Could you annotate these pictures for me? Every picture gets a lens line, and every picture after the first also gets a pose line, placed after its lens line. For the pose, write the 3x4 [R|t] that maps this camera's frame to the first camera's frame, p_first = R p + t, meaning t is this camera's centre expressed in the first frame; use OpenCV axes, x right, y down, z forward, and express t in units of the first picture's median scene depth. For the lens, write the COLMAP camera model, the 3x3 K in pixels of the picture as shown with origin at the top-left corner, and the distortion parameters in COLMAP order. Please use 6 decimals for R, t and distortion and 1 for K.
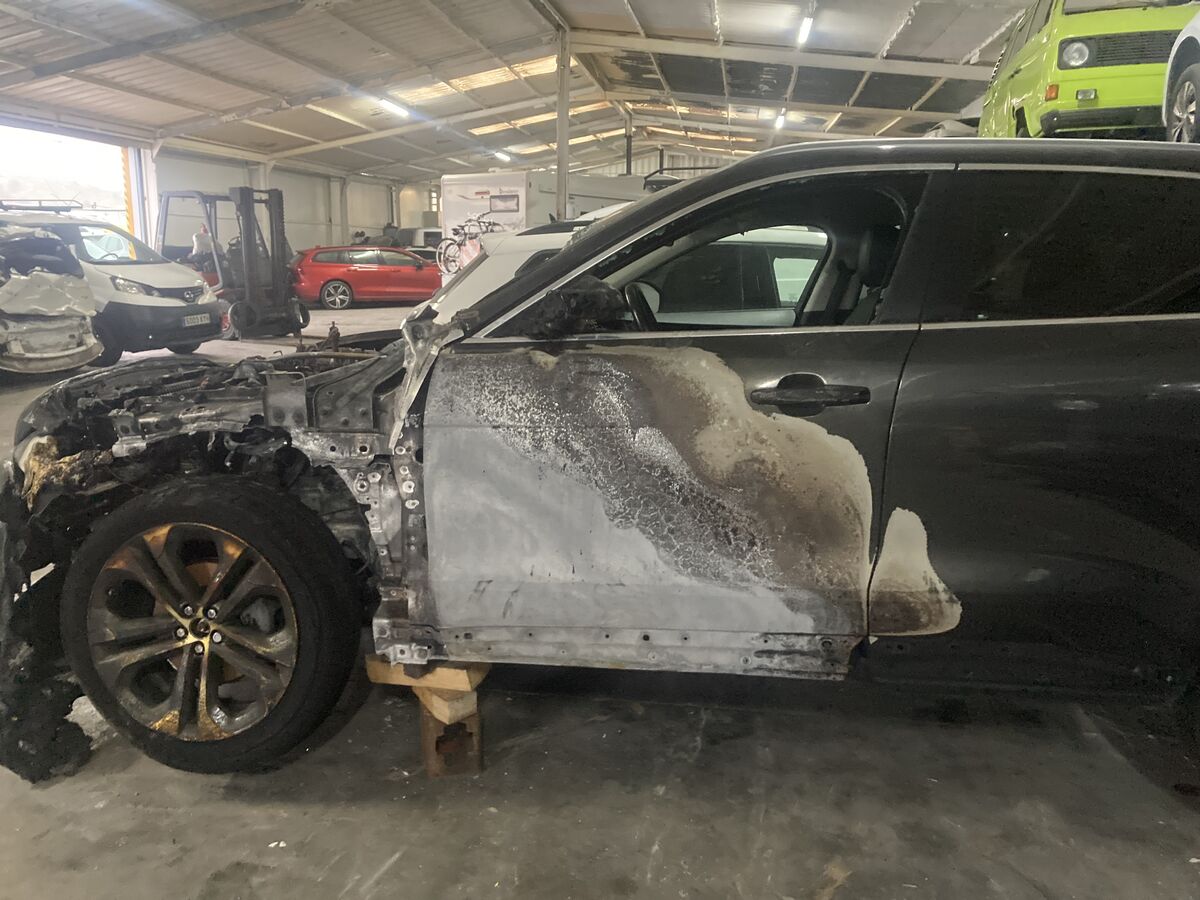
lens RADIAL K [[990.5, 0, 596.6], [0, 990.5, 426.6], [0, 0, 1]] dist [0.069872, -0.089276]
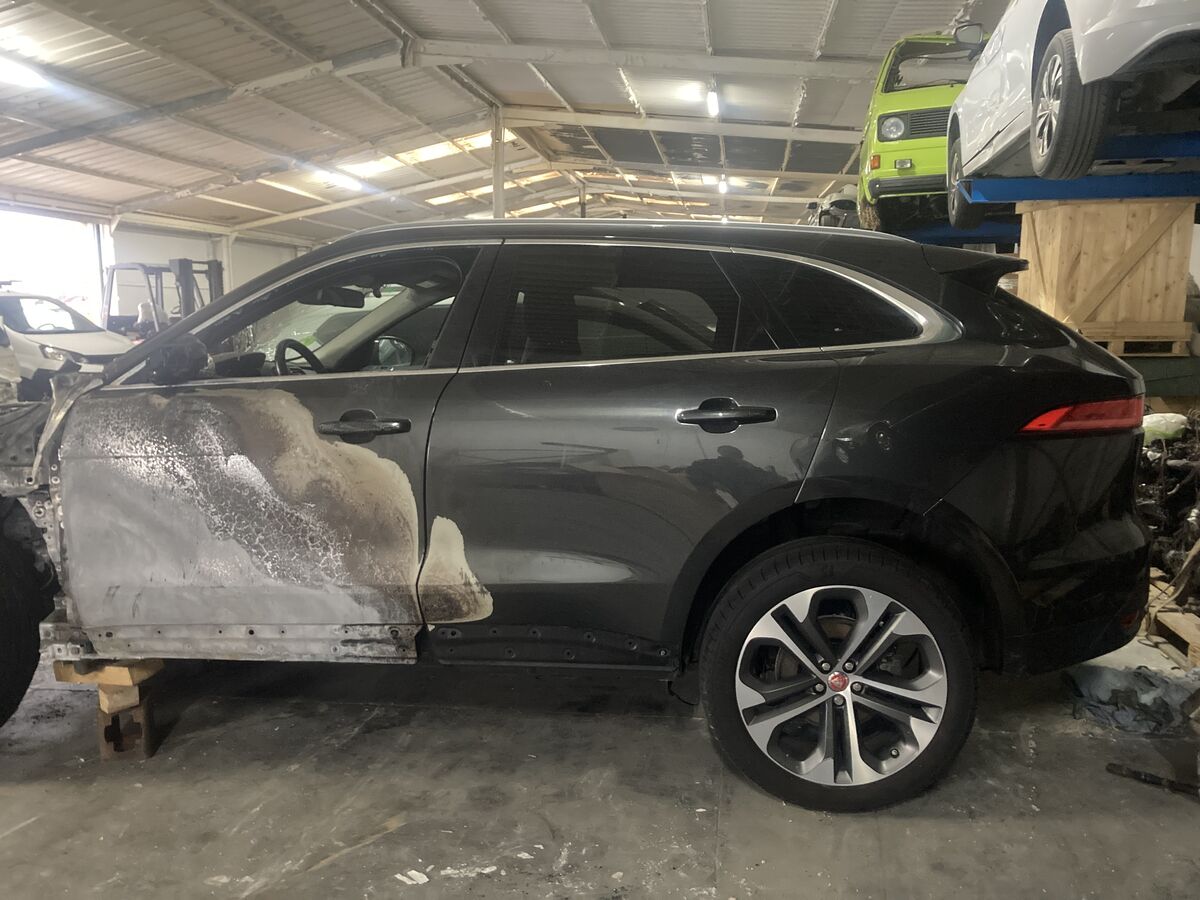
lens RADIAL K [[990.5, 0, 596.6], [0, 990.5, 426.6], [0, 0, 1]] dist [0.069872, -0.089276]
pose [[0.999825, -0.017382, -0.006933, 0.439780], [0.016932, 0.998030, -0.060405, 0.041393], [0.007969, 0.060277, 0.998150, -0.197314]]
